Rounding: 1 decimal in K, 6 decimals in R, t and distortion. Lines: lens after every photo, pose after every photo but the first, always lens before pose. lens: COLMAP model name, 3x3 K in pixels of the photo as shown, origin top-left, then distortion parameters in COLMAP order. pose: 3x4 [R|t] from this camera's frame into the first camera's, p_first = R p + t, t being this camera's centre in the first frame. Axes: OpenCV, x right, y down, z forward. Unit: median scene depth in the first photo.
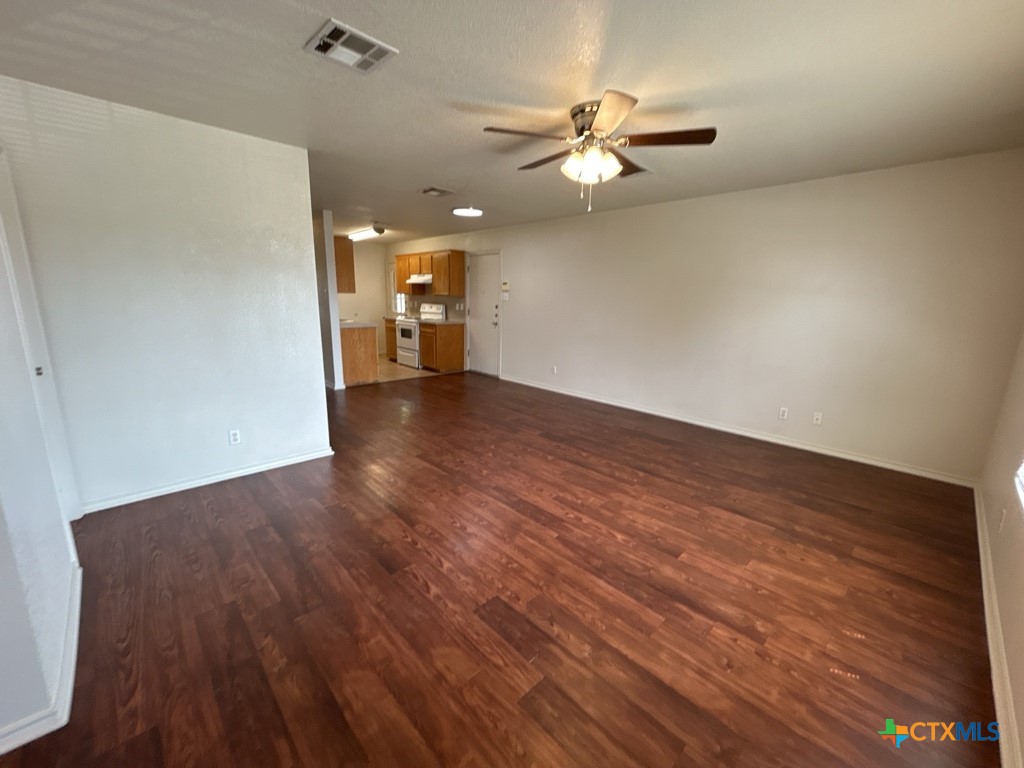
lens RADIAL K [[413.9, 0, 512.0], [0, 413.9, 384.0], [0, 0, 1]] dist [-0.002704, -0.000139]
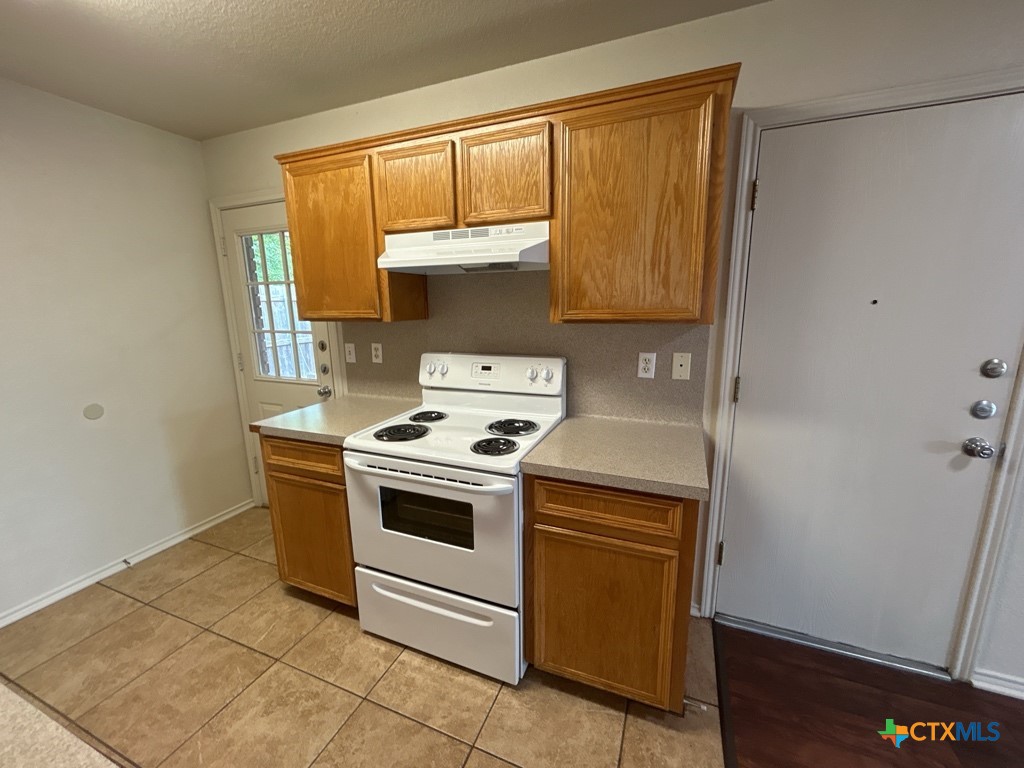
lens RADIAL K [[413.9, 0, 512.0], [0, 413.9, 384.0], [0, 0, 1]] dist [-0.002704, -0.000139]
pose [[0.911585, -0.112400, 0.395447, -0.303647], [0.117135, 0.993041, 0.012237, -0.193161], [-0.394071, 0.035165, 0.918407, 0.836081]]
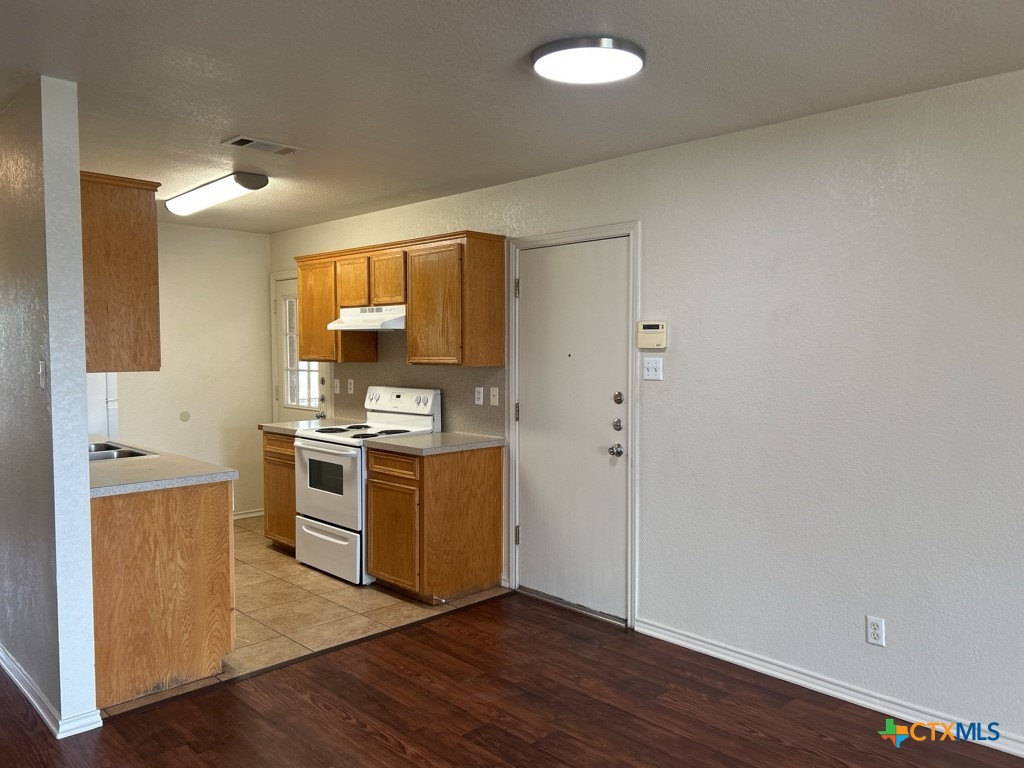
lens RADIAL K [[773.8, 0, 509.0], [0, 773.8, 381.2], [0, 0, 1]] dist [0.057888, -0.005414]
pose [[0.999728, -0.021309, 0.009459, -0.116277], [0.022576, 0.986105, -0.164580, -0.095968], [-0.005821, 0.164749, 0.986318, 0.380305]]
